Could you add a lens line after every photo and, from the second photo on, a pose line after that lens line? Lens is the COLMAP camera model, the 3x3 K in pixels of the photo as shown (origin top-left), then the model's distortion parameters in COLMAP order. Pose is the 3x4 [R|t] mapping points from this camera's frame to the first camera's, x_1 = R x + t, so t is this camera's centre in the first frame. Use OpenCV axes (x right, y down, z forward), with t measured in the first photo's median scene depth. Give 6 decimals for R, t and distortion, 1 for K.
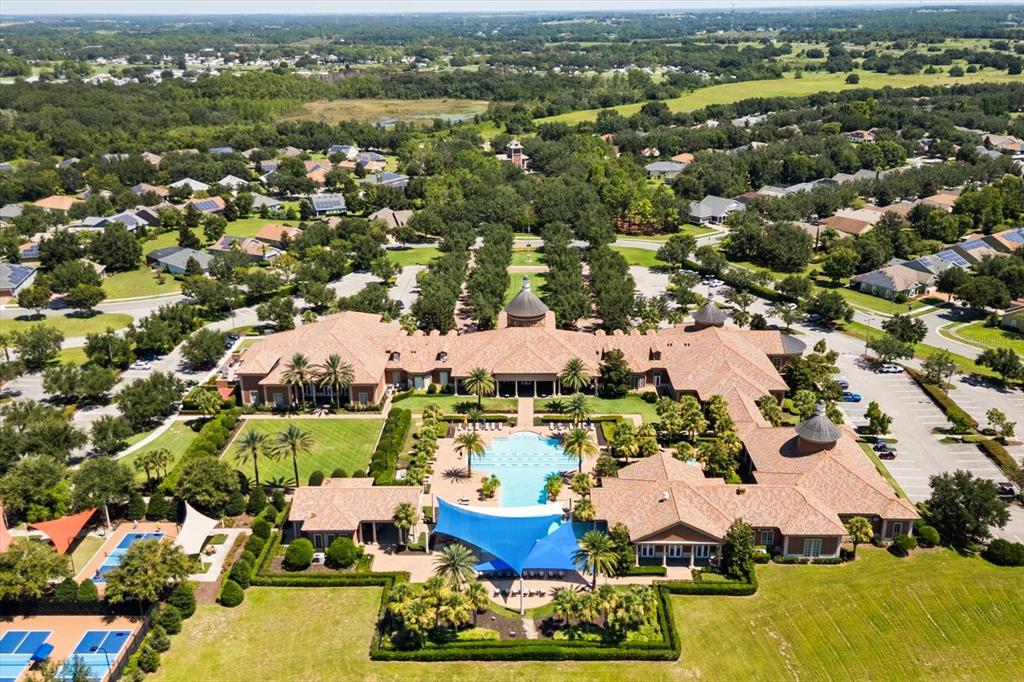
lens RADIAL K [[890.7, 0, 512.0], [0, 890.7, 341.0], [0, 0, 1]] dist [0.084479, -0.083425]
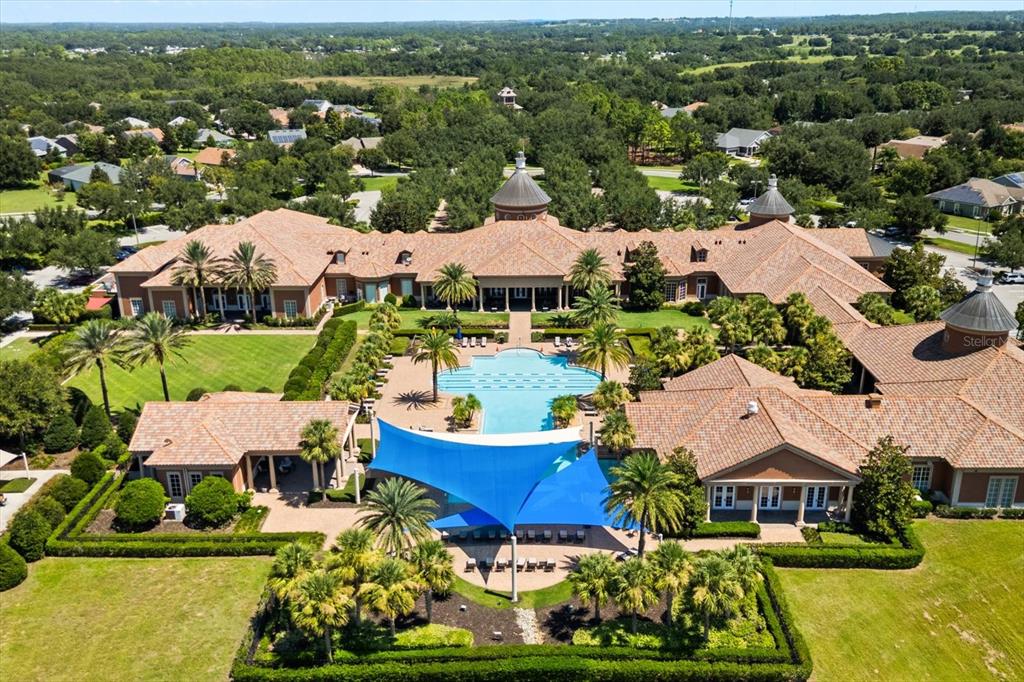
lens RADIAL K [[896.1, 0, 512.0], [0, 896.1, 341.0], [0, 0, 1]] dist [0.046807, -0.003831]
pose [[0.999973, -0.000910, 0.007270, 0.004519], [0.000985, 0.999947, -0.010292, 0.118899], [-0.007260, 0.010299, 0.999921, 0.350357]]
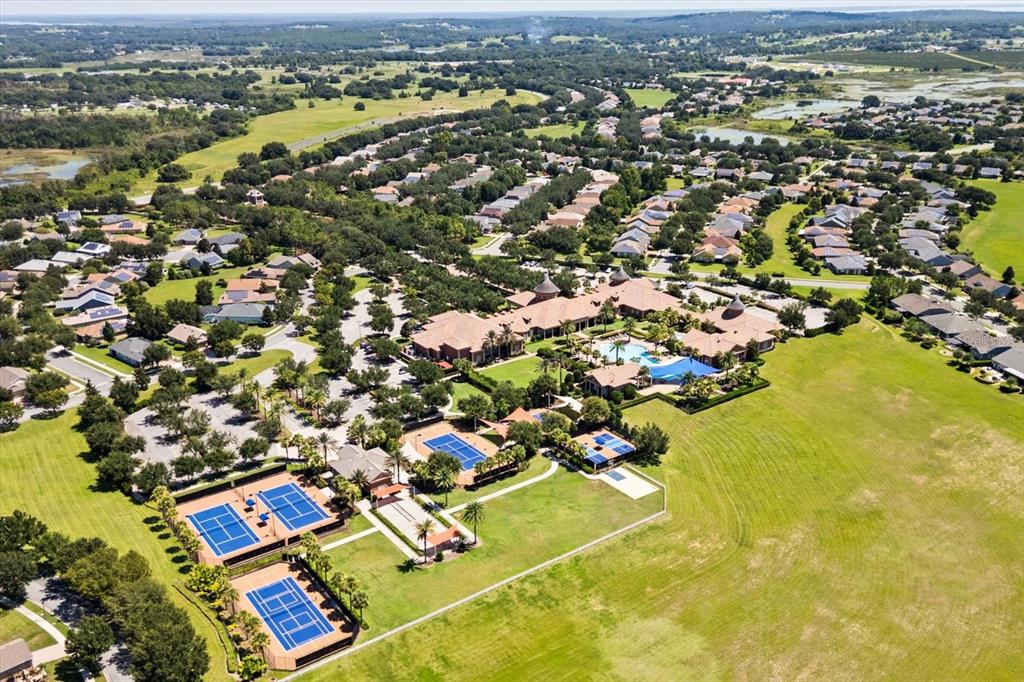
lens RADIAL K [[890.7, 0, 512.0], [0, 890.7, 341.0], [0, 0, 1]] dist [0.084479, -0.083425]
pose [[0.797112, -0.206708, 0.567348, -1.460298], [0.210903, 0.975714, 0.059178, -0.073730], [-0.565802, 0.072484, 0.821349, -0.589615]]
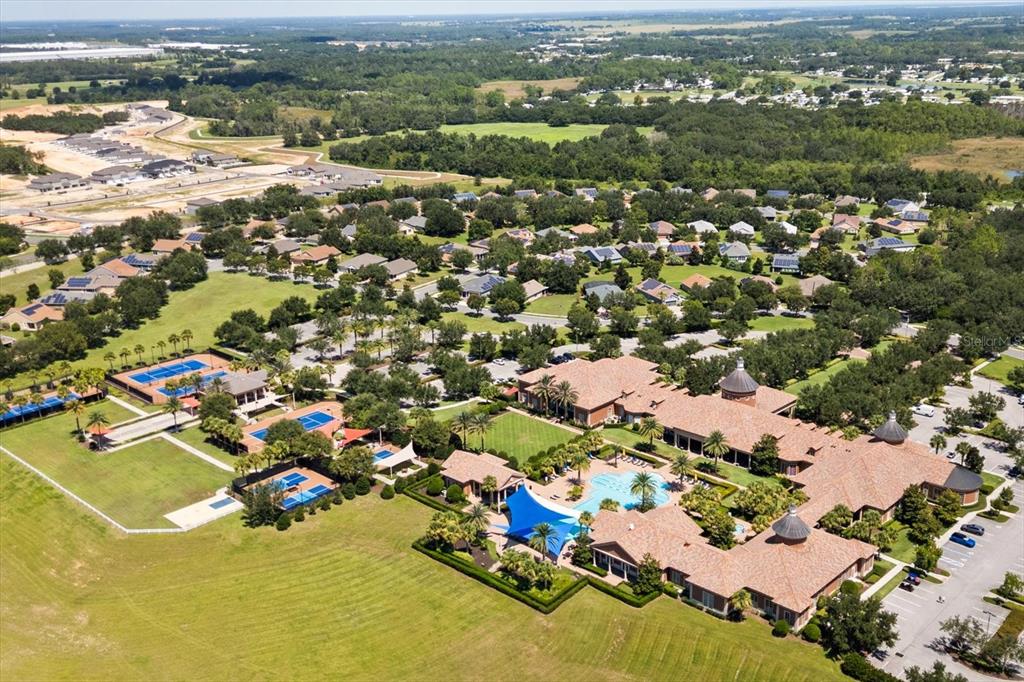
lens RADIAL K [[1017.8, 0, 512.0], [0, 1017.8, 341.0], [0, 0, 1]] dist [0.148092, -0.332508]
pose [[0.735786, 0.203885, -0.645794, 0.878694], [-0.224781, 0.973068, 0.051105, -0.125935], [0.638821, 0.107560, 0.761799, -0.298656]]
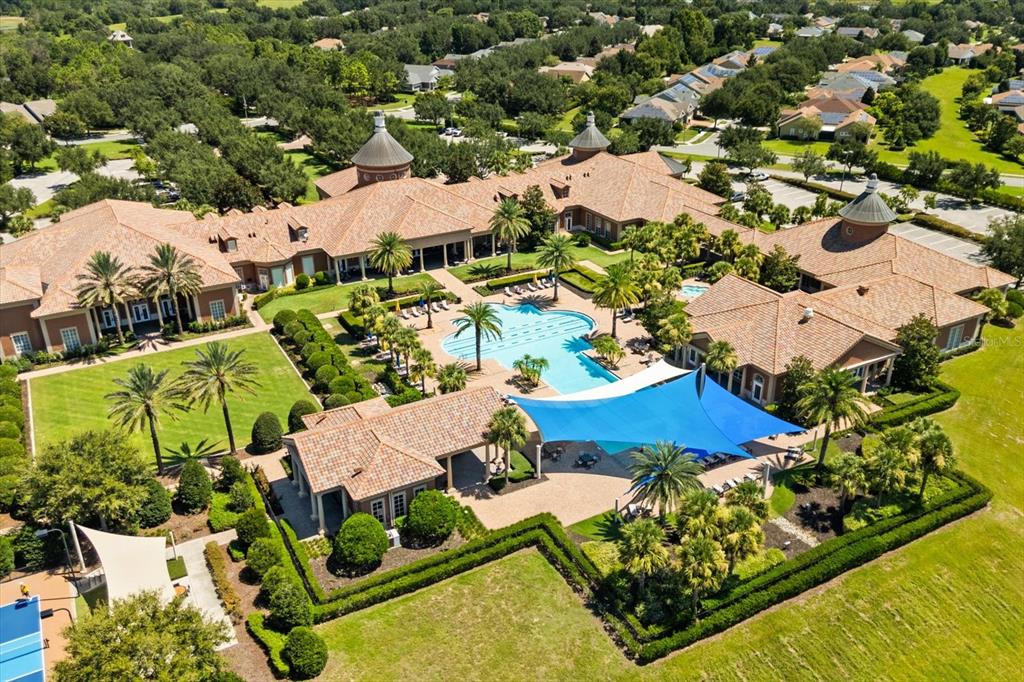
lens RADIAL K [[852.5, 0, 512.0], [0, 852.5, 341.0], [0, 0, 1]] dist [0.041051, -0.006036]
pose [[0.867414, -0.209982, 0.451110, -0.323620], [0.173973, 0.977360, 0.120417, 0.059989], [-0.466183, -0.025971, 0.884307, 0.433707]]
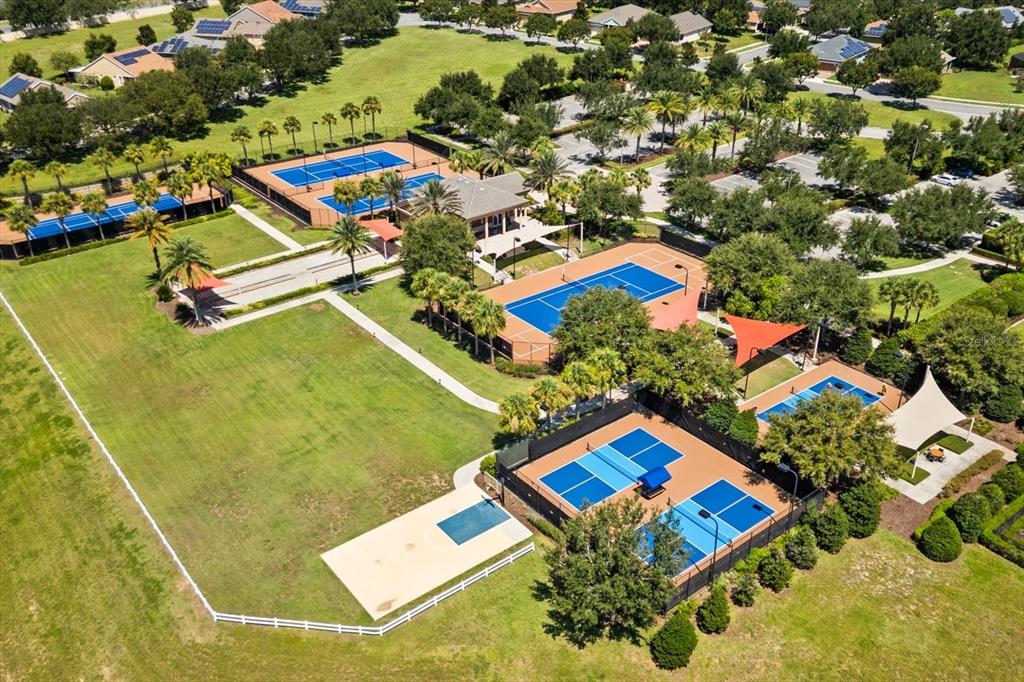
lens RADIAL K [[890.7, 0, 512.0], [0, 890.7, 341.0], [0, 0, 1]] dist [0.084479, -0.083425]
pose [[0.628126, 0.374387, -0.682123, -0.110146], [-0.263020, 0.927196, 0.266697, 0.063617], [0.732310, 0.011893, 0.680867, 0.325622]]
